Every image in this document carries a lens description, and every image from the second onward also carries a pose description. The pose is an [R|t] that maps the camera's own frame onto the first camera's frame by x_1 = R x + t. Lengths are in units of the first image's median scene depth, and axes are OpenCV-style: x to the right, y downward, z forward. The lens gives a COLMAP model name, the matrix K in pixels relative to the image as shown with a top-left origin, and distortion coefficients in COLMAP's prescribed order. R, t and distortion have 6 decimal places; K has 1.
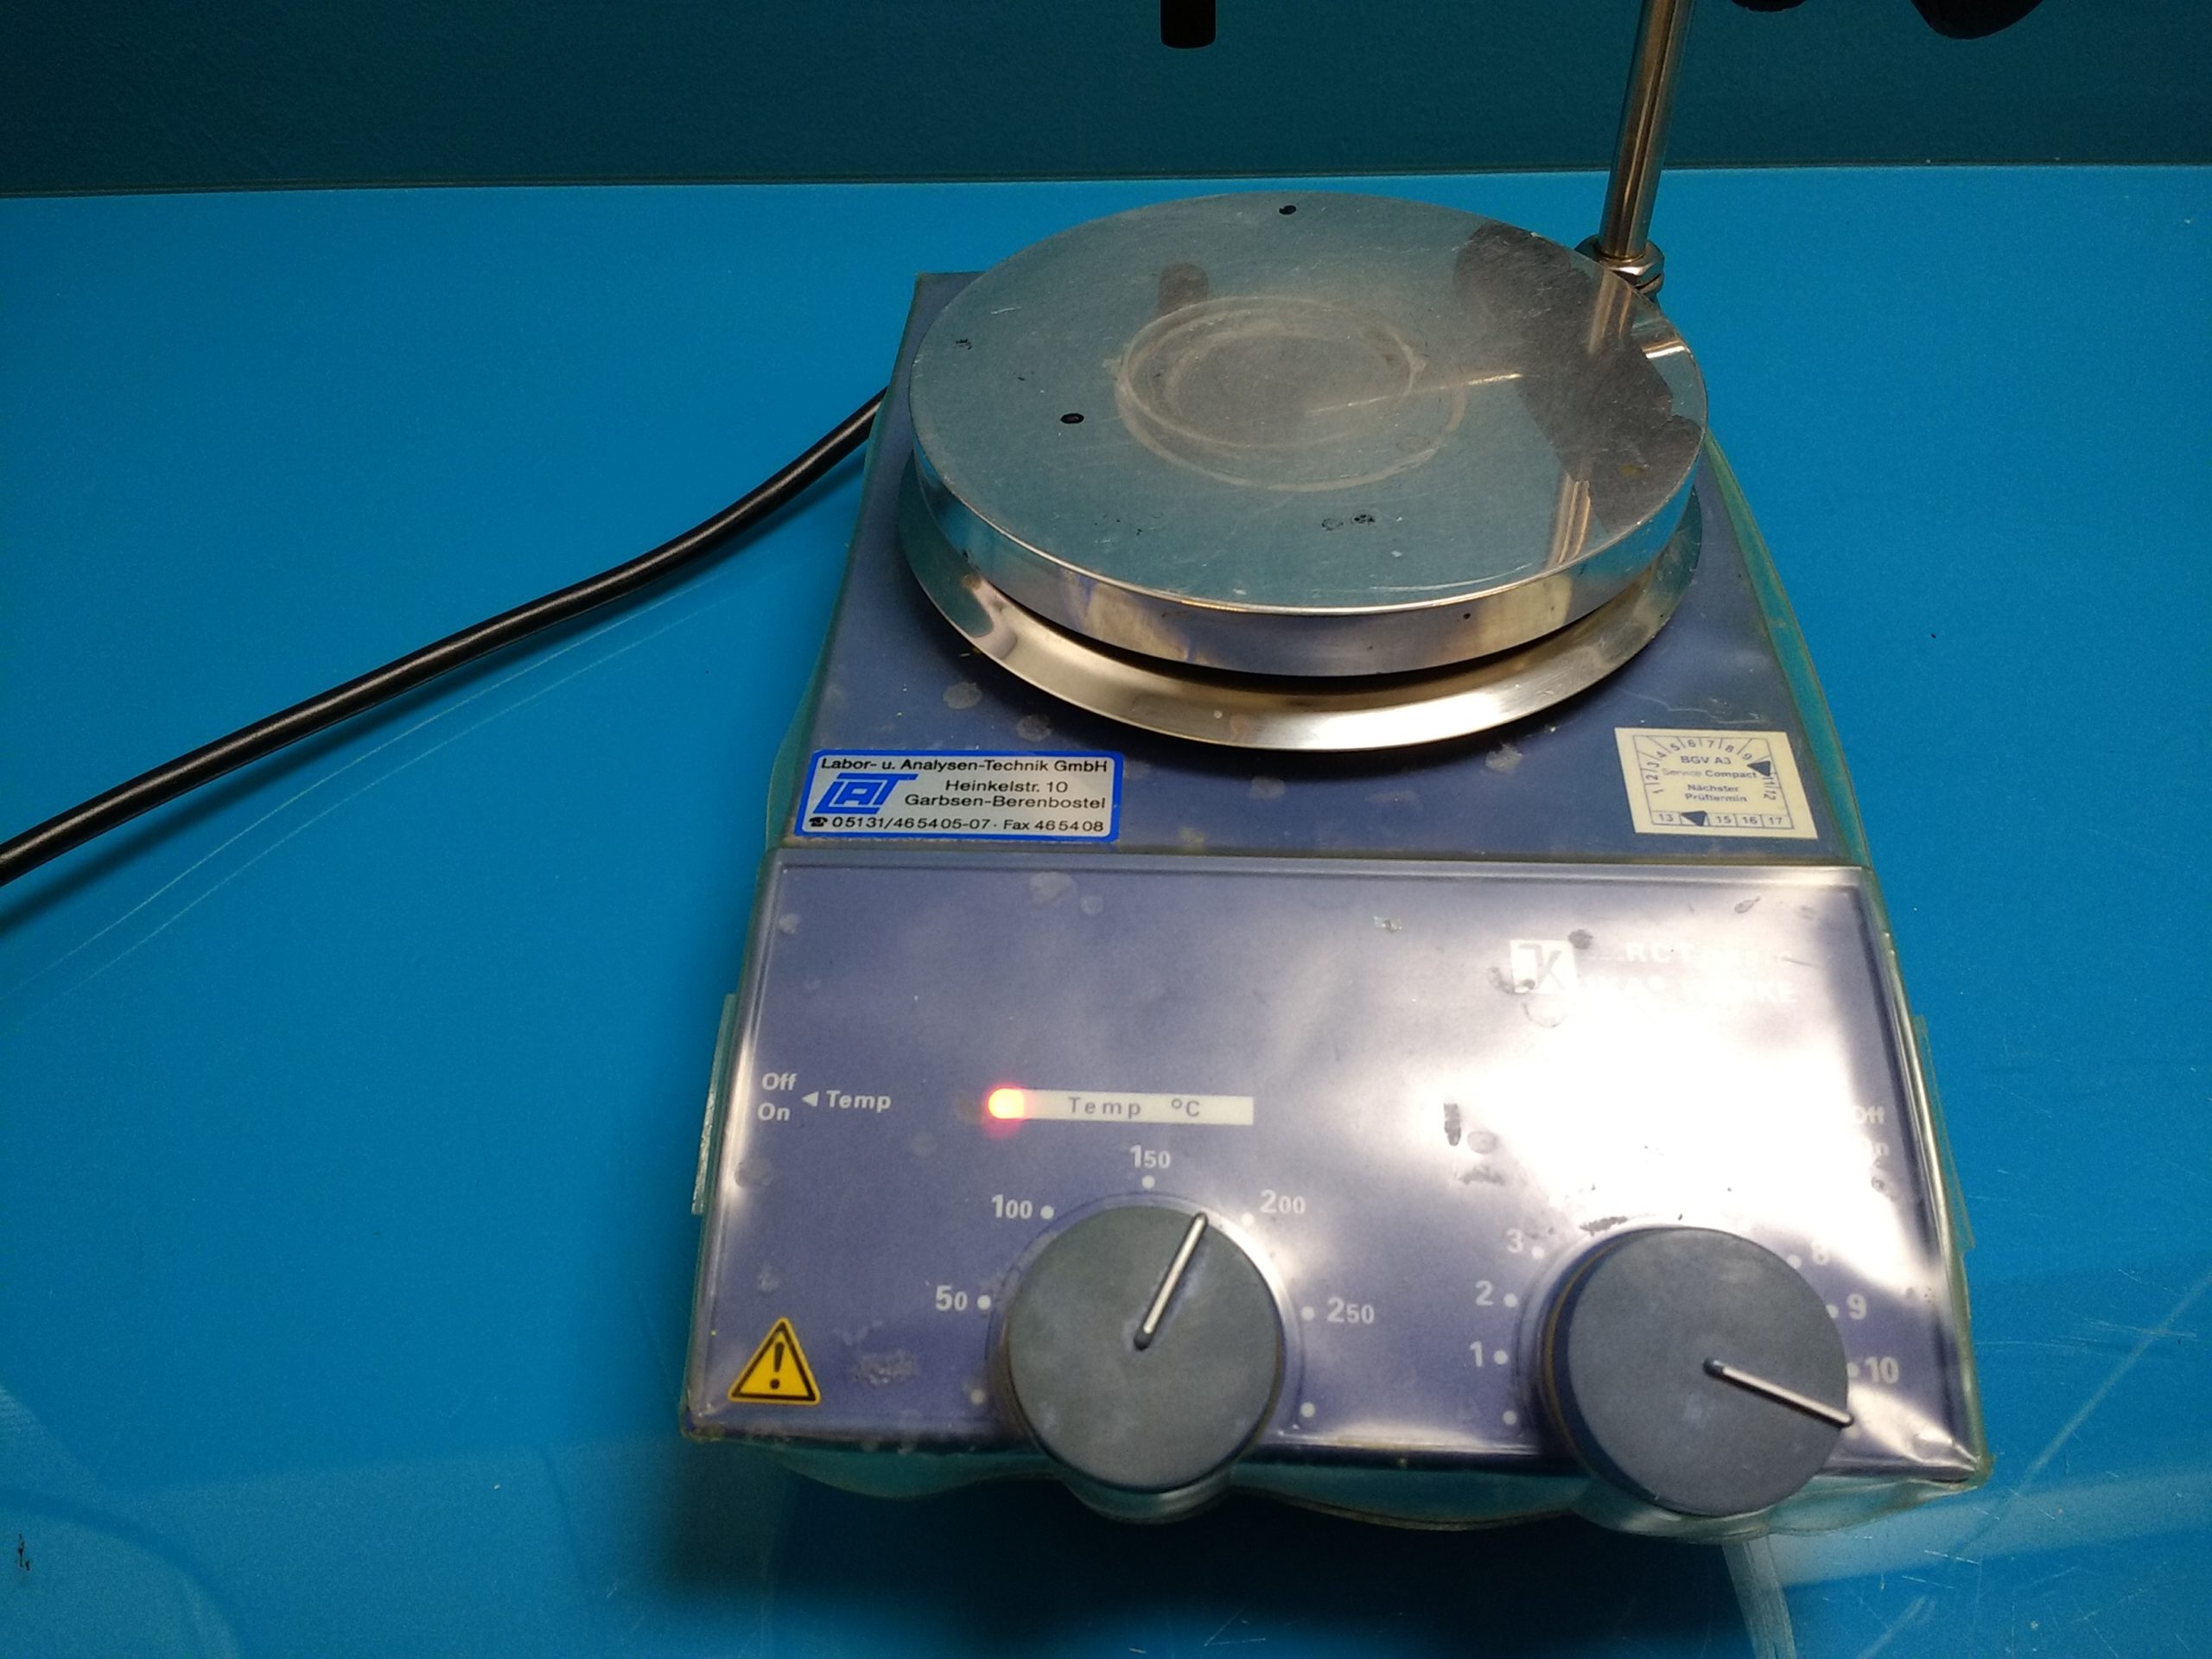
lens RADIAL K [[1798.5, 0, 1106.0], [0, 1798.5, 829.5], [0, 0, 1]] dist [0.103620, -0.002417]
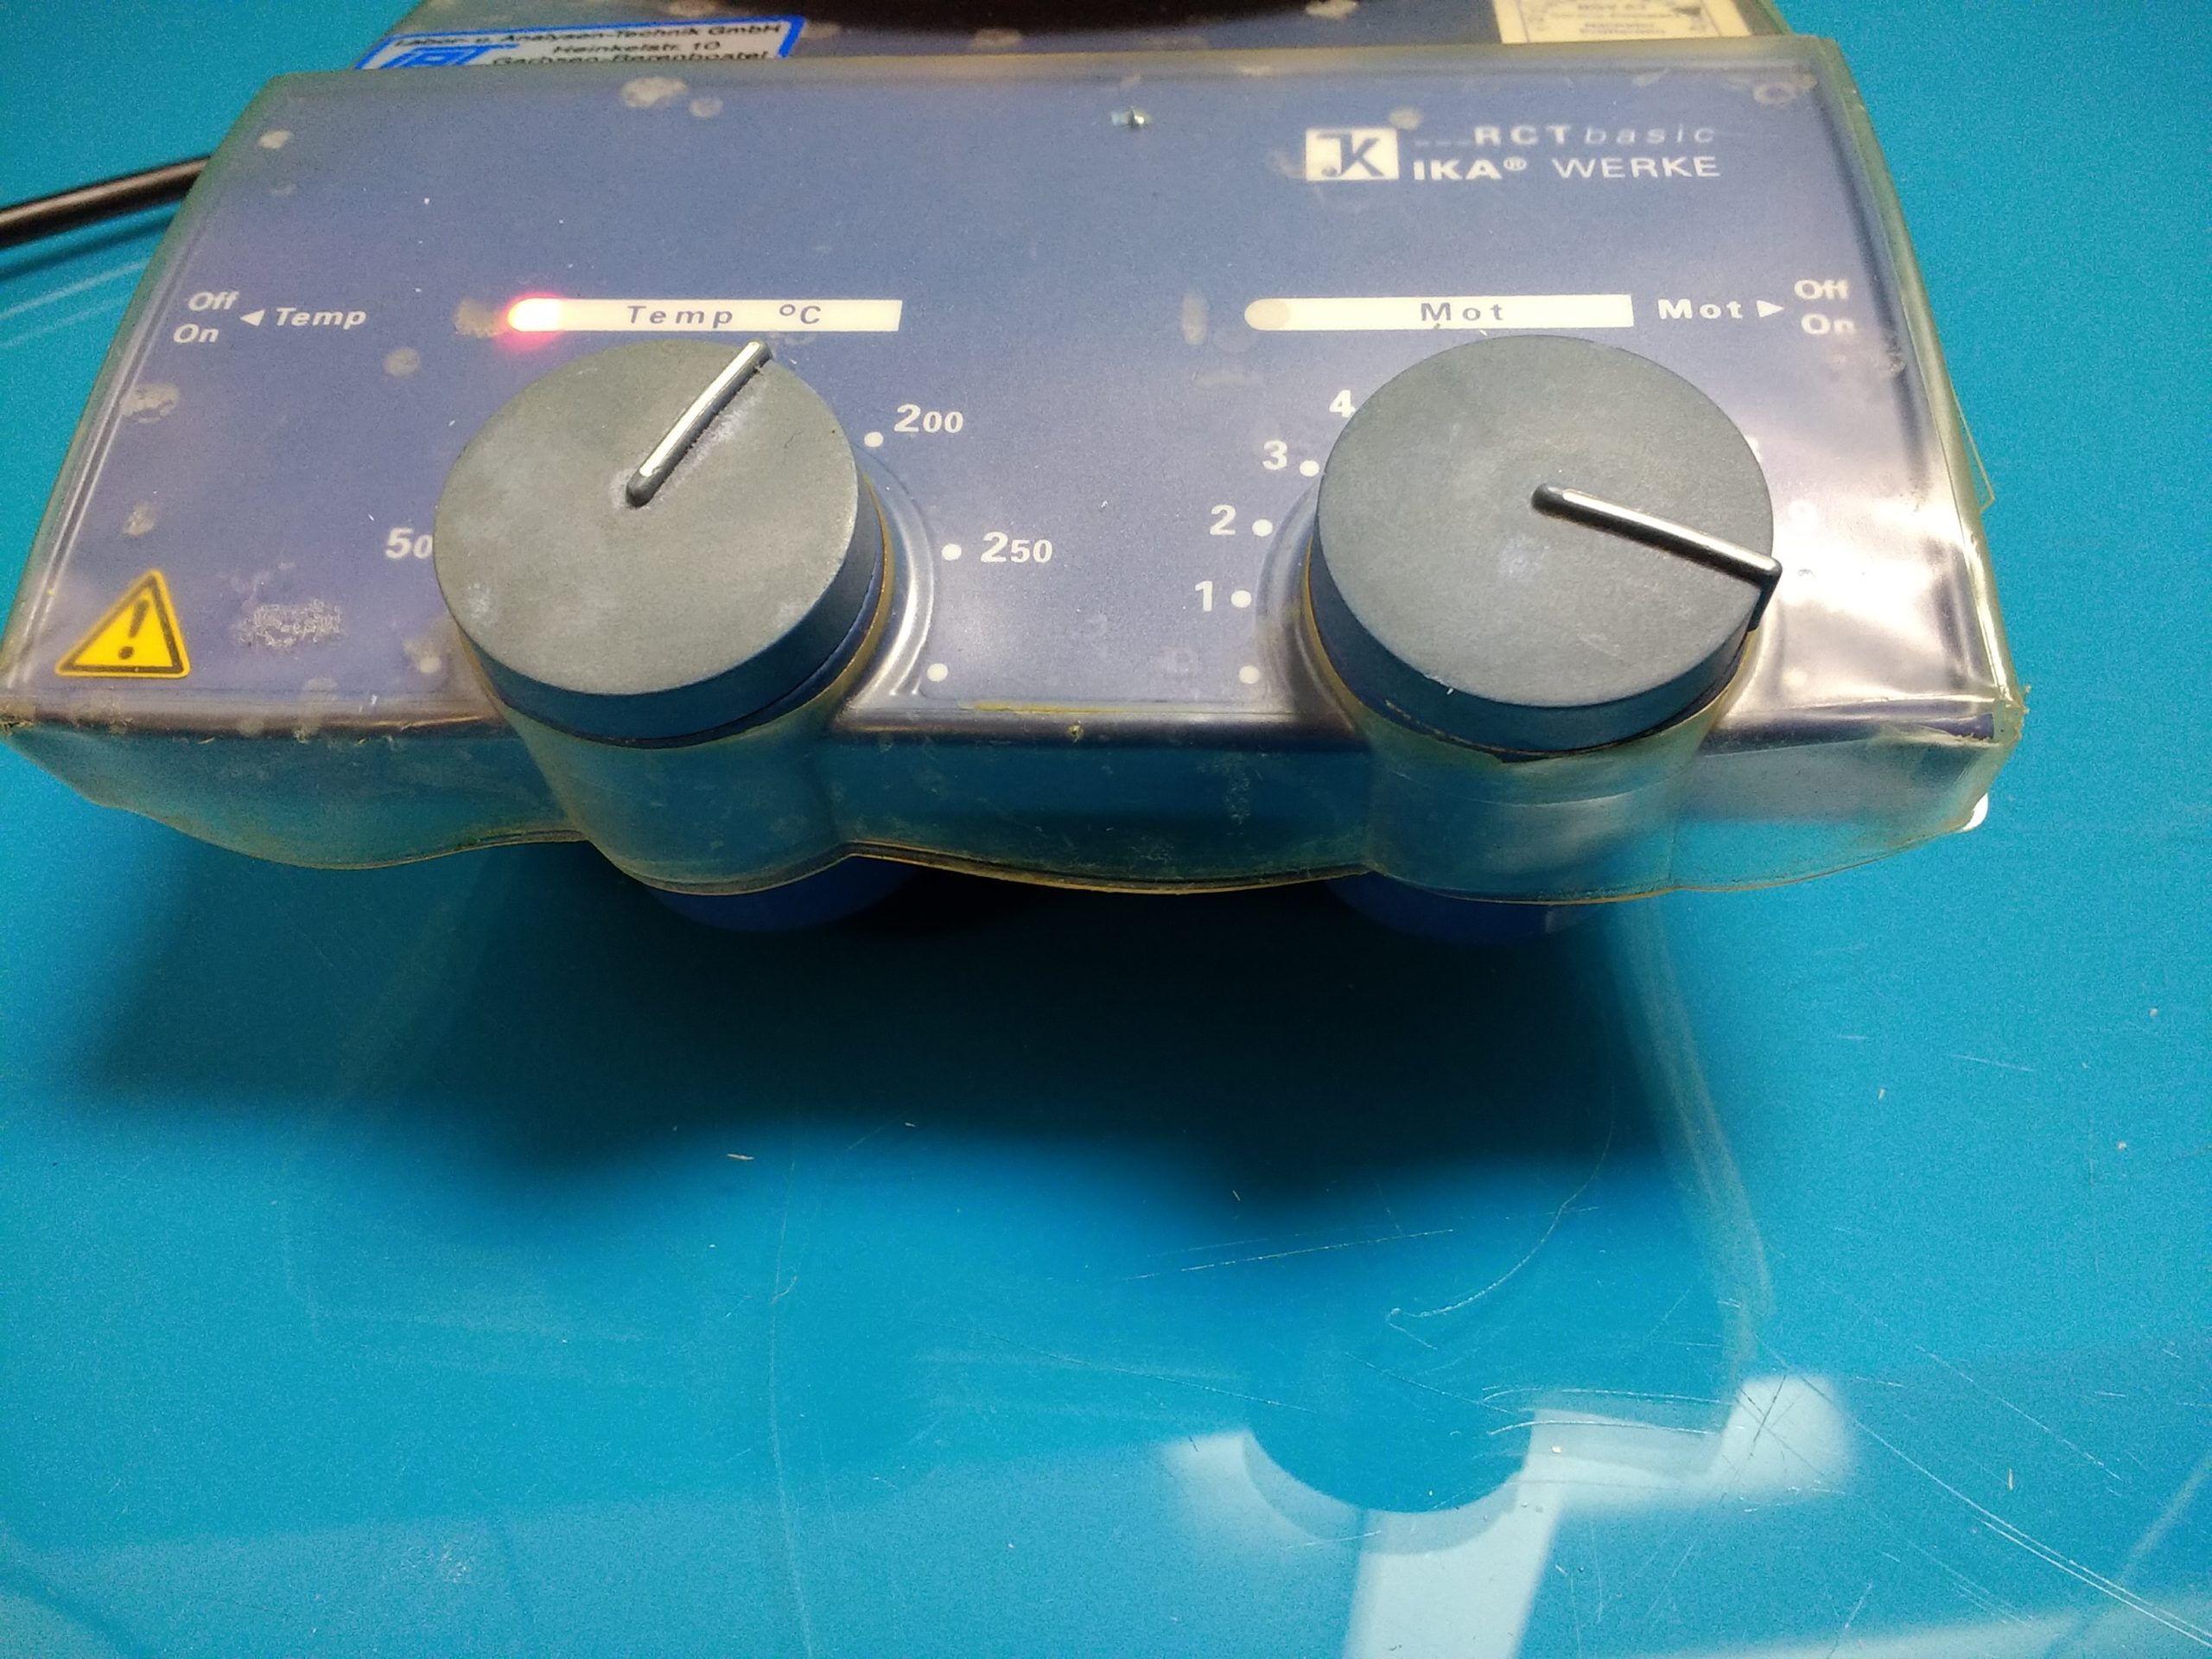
lens RADIAL K [[1789.0, 0, 1105.8], [0, 1789.0, 863.4], [0, 0, 1]] dist [0.173382, -0.313897]
pose [[0.999062, -0.003110, -0.043188, 0.184339], [-0.000519, 0.996486, -0.083761, 0.410268], [0.043296, 0.083704, 0.995550, 0.351717]]
